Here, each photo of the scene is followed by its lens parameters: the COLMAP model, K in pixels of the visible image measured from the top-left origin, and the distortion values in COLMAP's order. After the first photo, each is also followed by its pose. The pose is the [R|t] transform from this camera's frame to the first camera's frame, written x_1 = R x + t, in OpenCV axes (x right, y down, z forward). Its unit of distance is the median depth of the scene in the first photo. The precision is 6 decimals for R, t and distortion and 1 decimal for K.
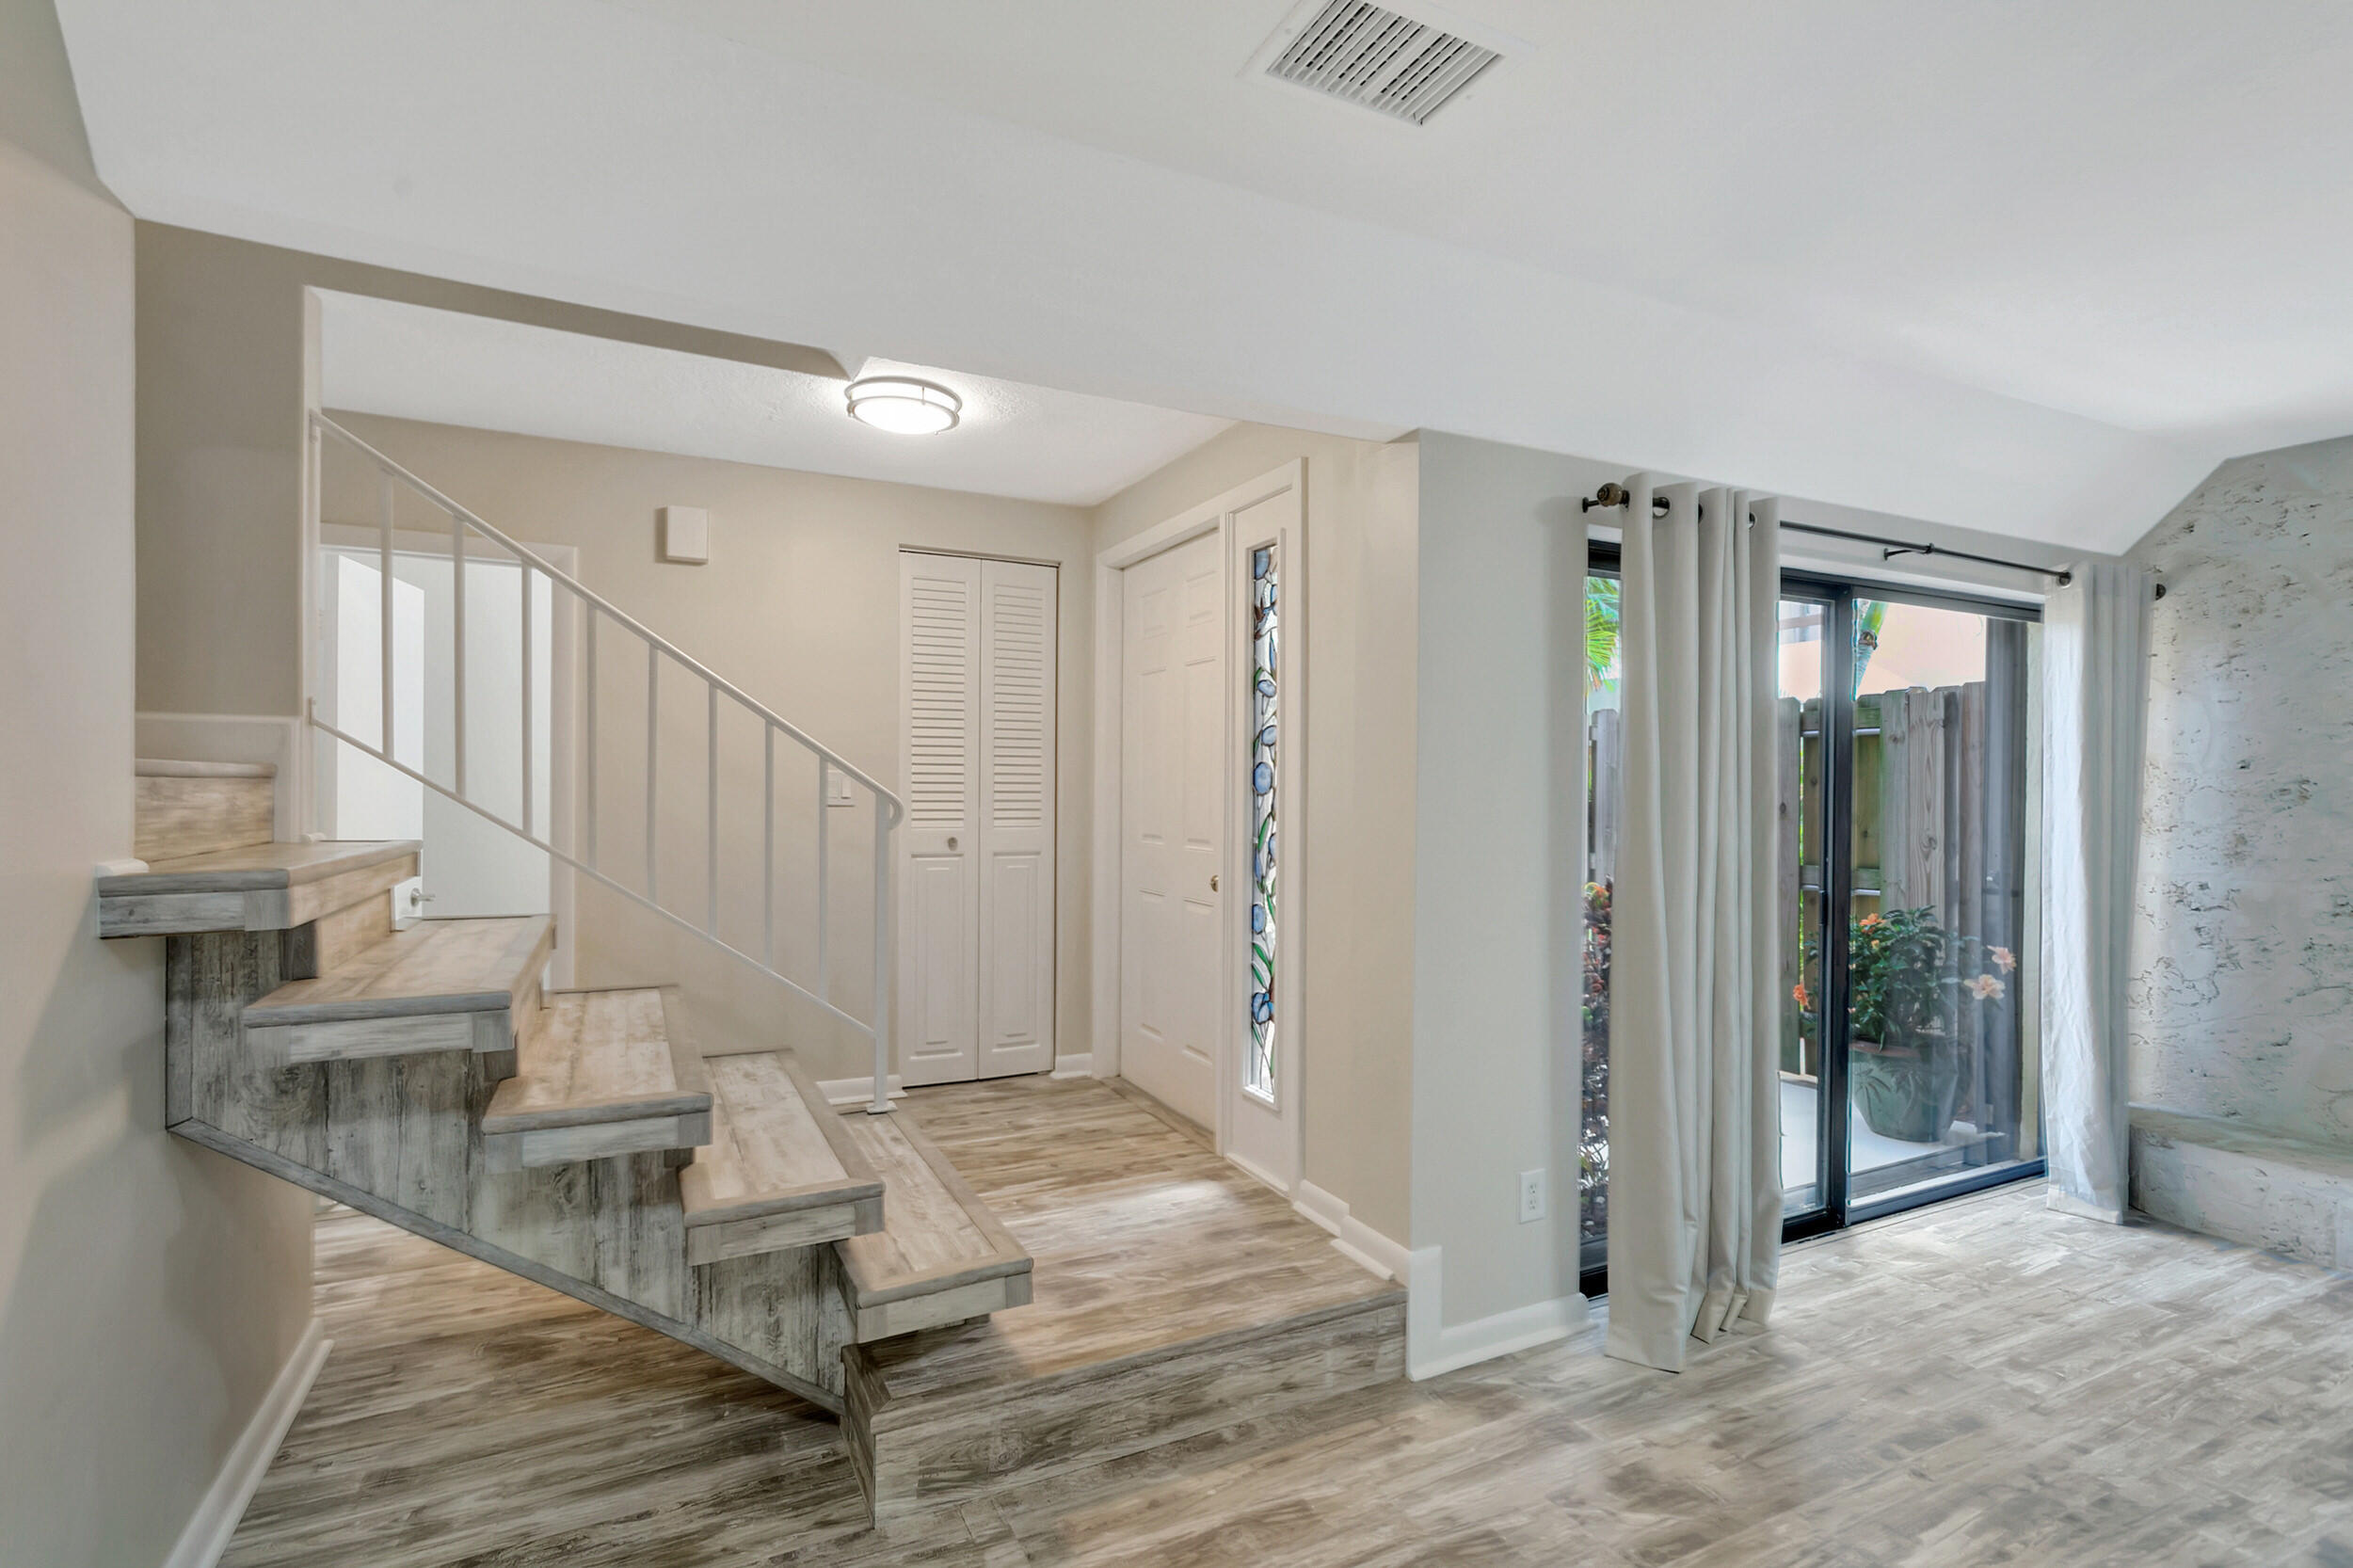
lens RADIAL K [[1032.9, 0, 1091.0], [0, 1032.9, 802.5], [0, 0, 1]] dist [-0.001705, 0.000667]
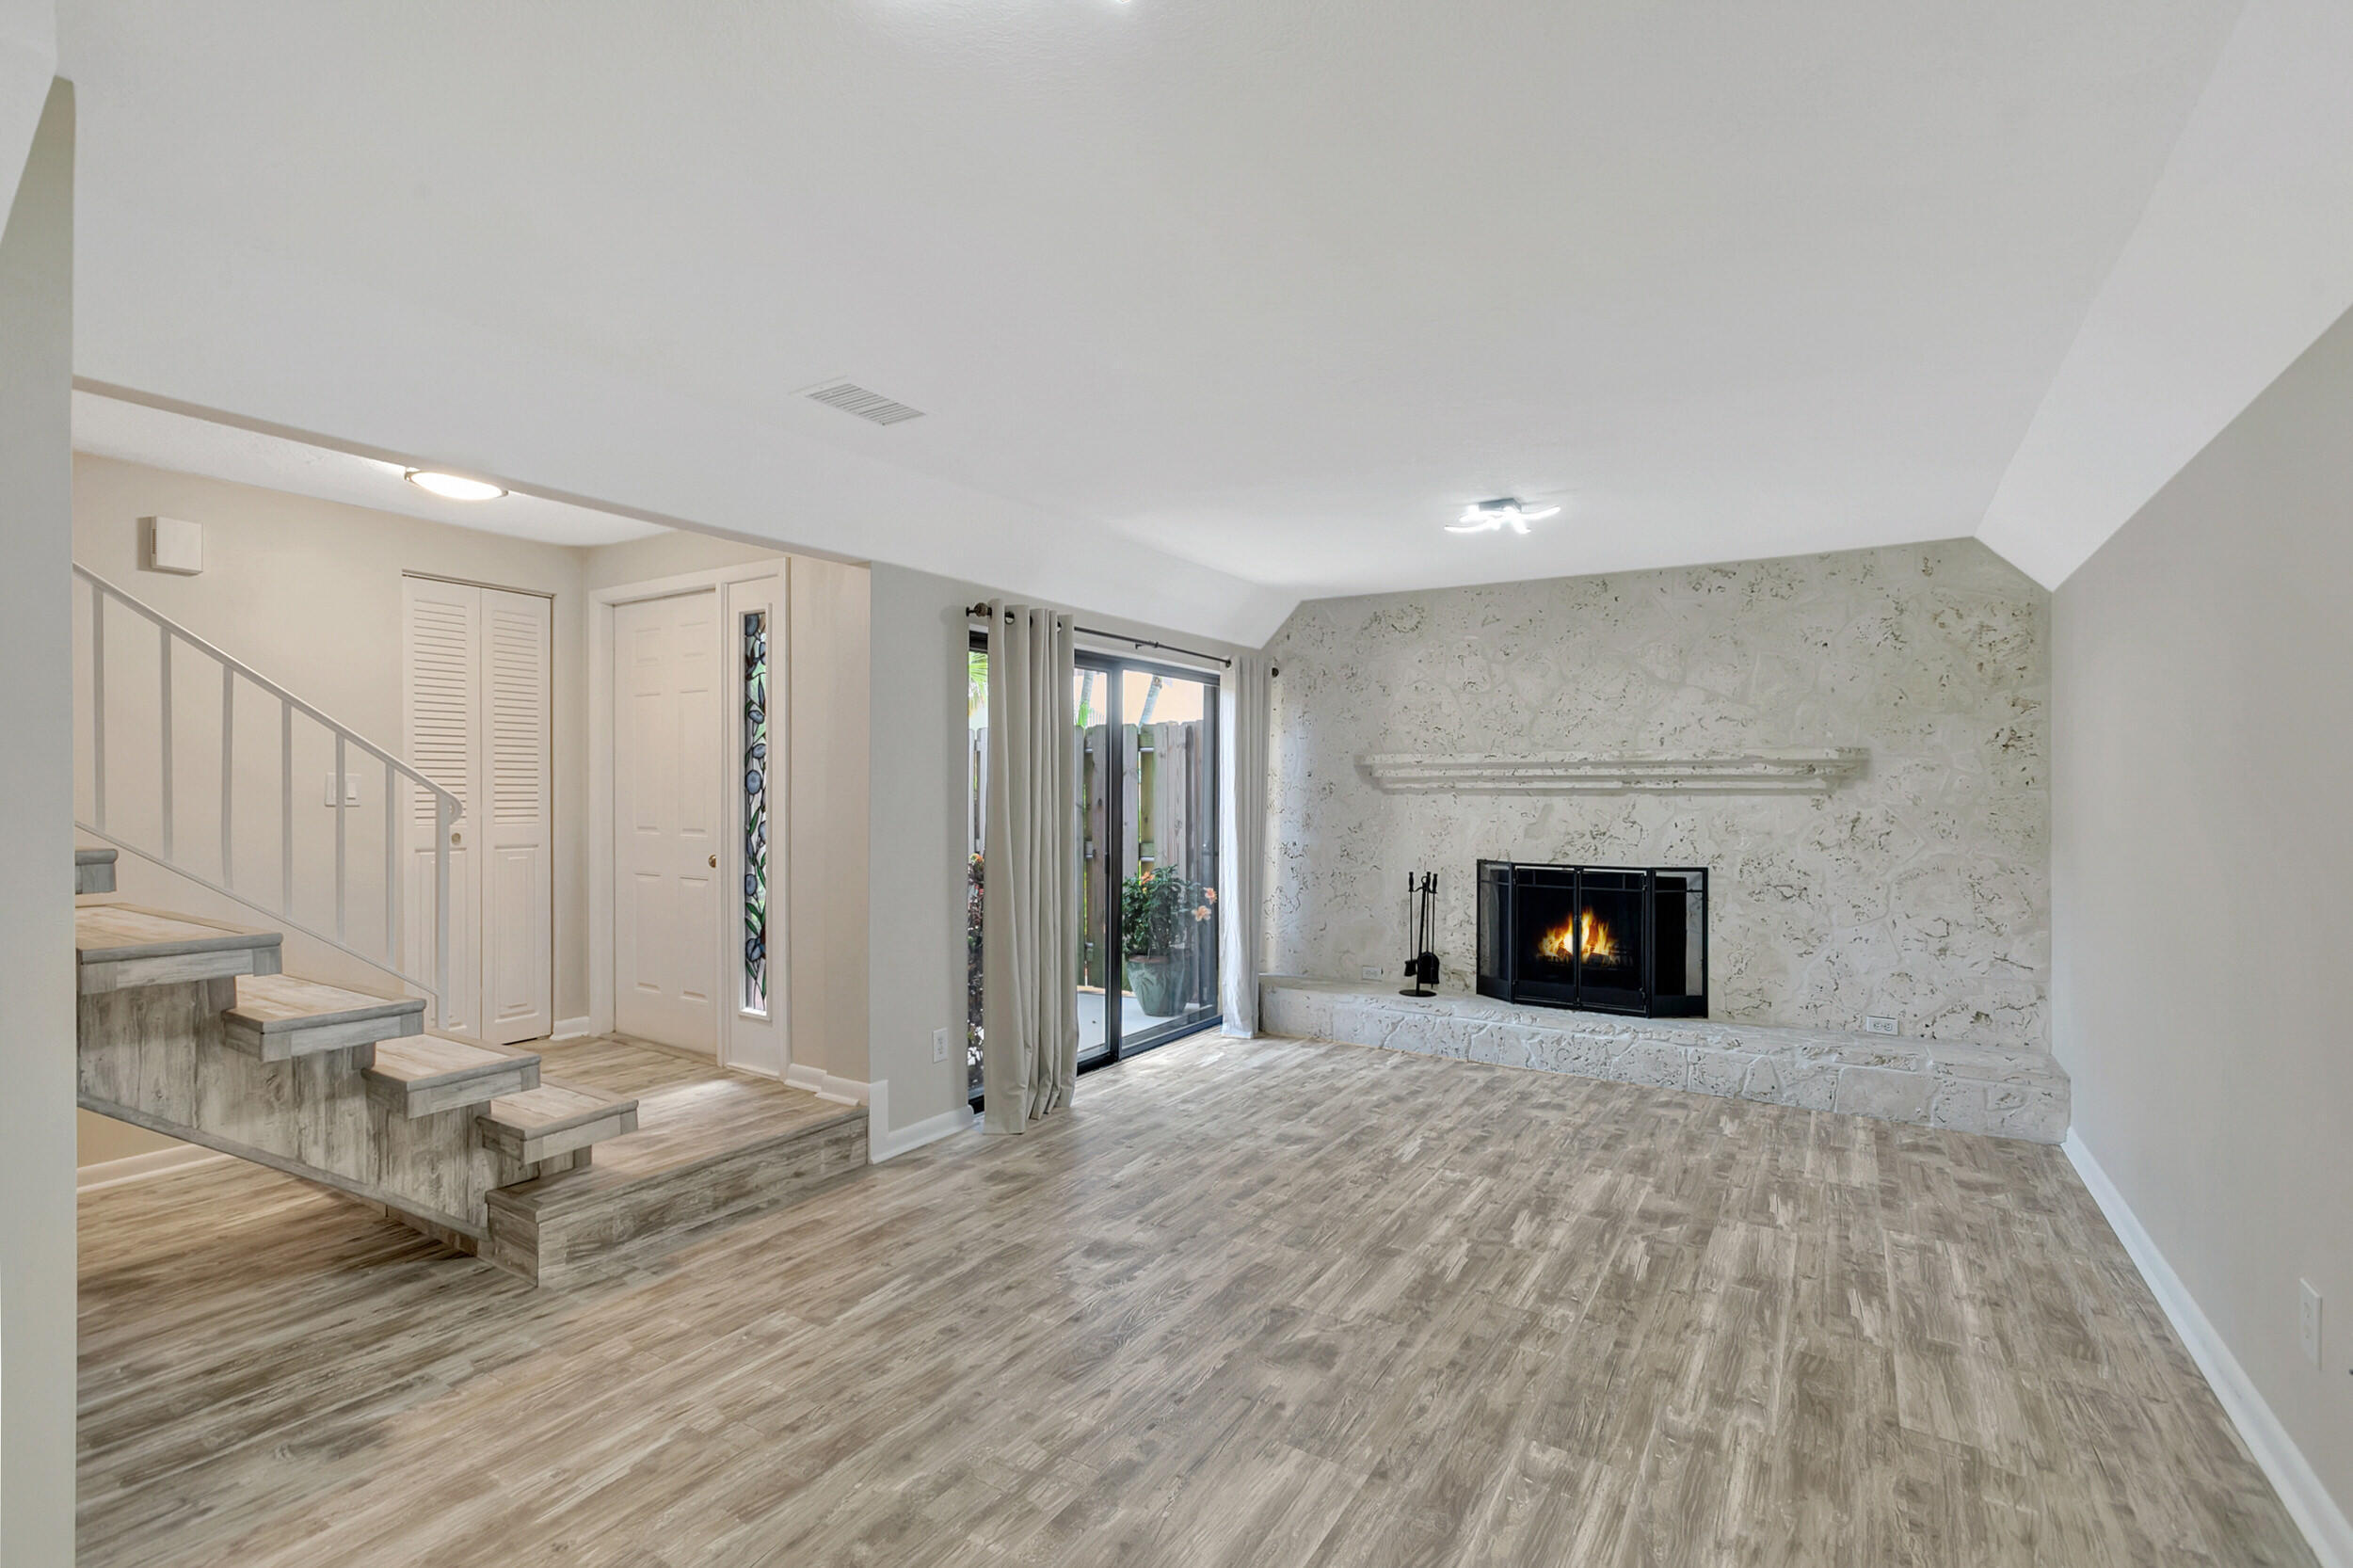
lens RADIAL K [[1101.2, 0, 1091.1], [0, 1101.2, 799.8], [0, 0, 1]] dist [0.000080, 0.000450]
pose [[0.850949, -0.007152, 0.525199, -0.255063], [0.009111, 0.999958, -0.001145, 0.007243], [-0.525169, 0.005759, 0.850978, -0.548038]]
